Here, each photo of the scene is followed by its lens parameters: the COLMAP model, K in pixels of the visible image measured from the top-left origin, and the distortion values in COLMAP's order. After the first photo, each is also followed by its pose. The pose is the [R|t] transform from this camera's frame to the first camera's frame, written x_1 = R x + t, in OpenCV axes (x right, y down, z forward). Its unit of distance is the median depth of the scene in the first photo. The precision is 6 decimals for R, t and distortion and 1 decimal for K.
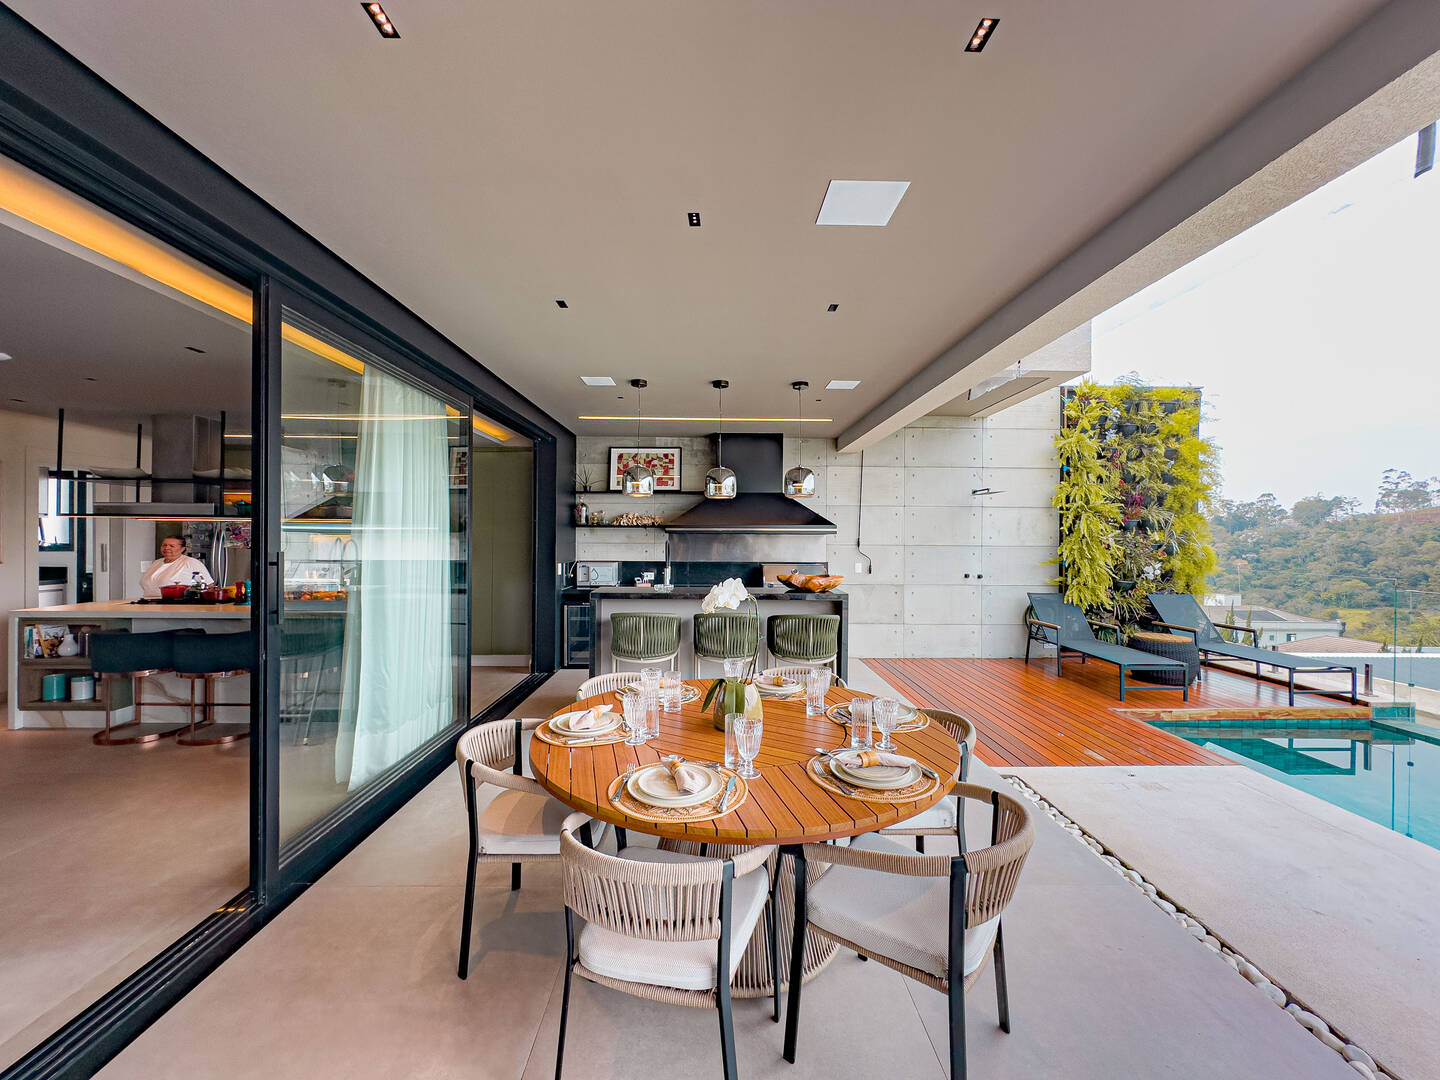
lens RADIAL K [[574.6, 0, 720.4], [0, 574.6, 539.7], [0, 0, 1]] dist [-0.000390, 0.000280]
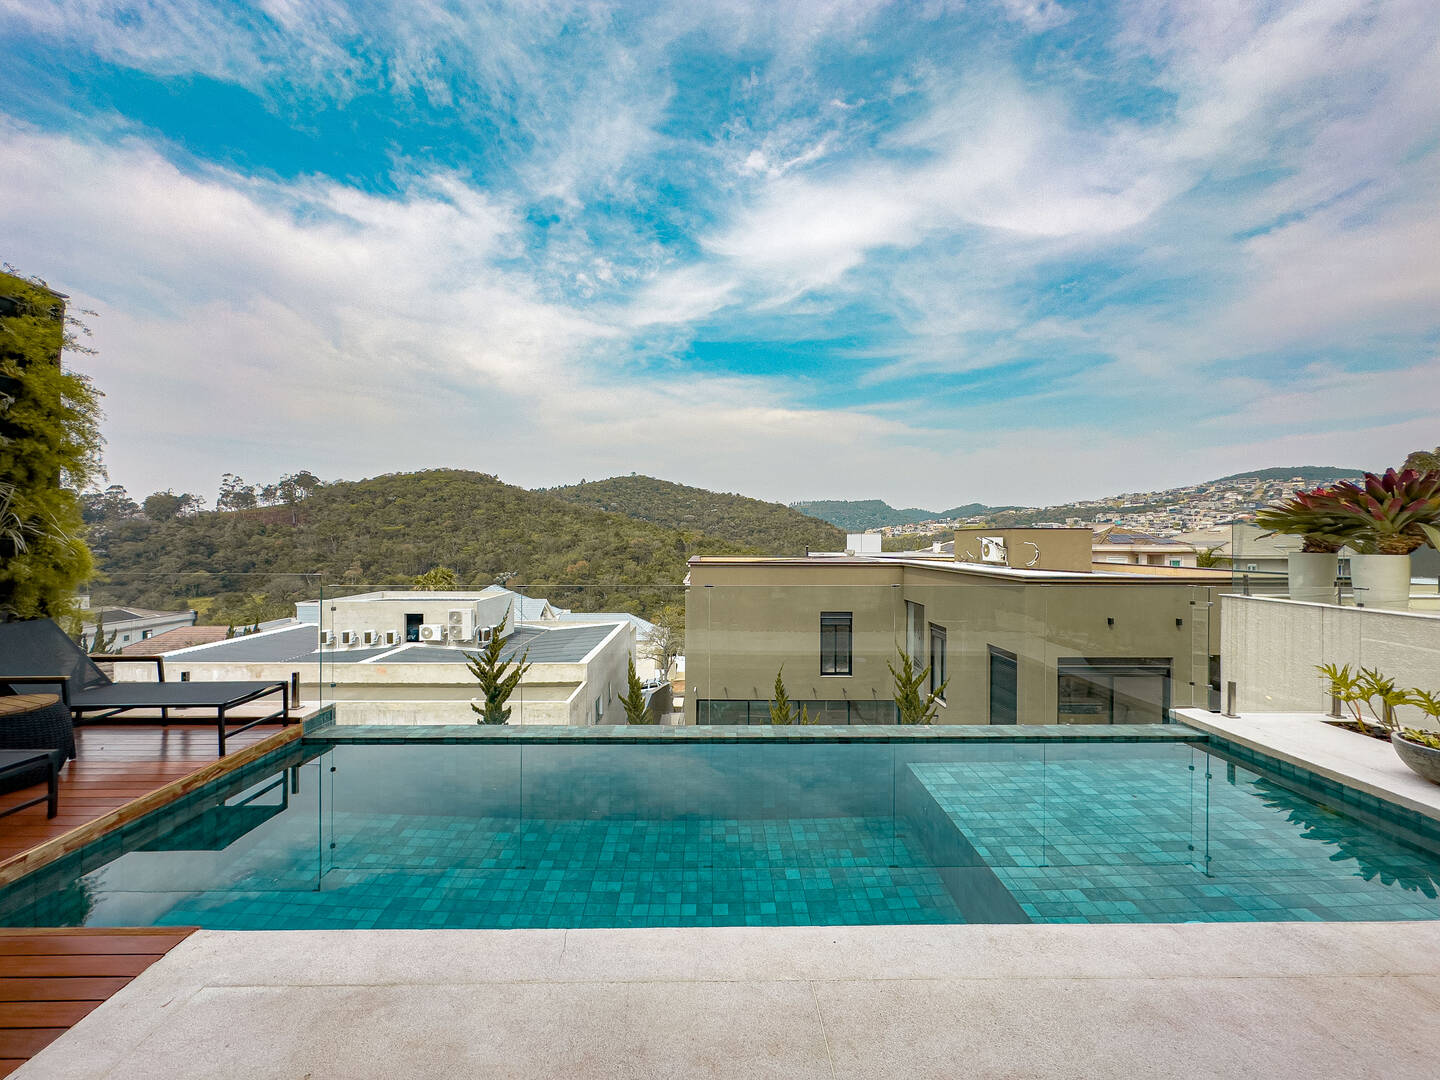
lens RADIAL K [[574.6, 0, 720.4], [0, 574.6, 539.7], [0, 0, 1]] dist [-0.000390, 0.000280]
pose [[-0.000239, -0.008898, 0.999960, 0.186673], [-0.000748, 0.999960, 0.008898, 0.003844], [-1.000000, -0.000746, -0.000246, 0.259721]]
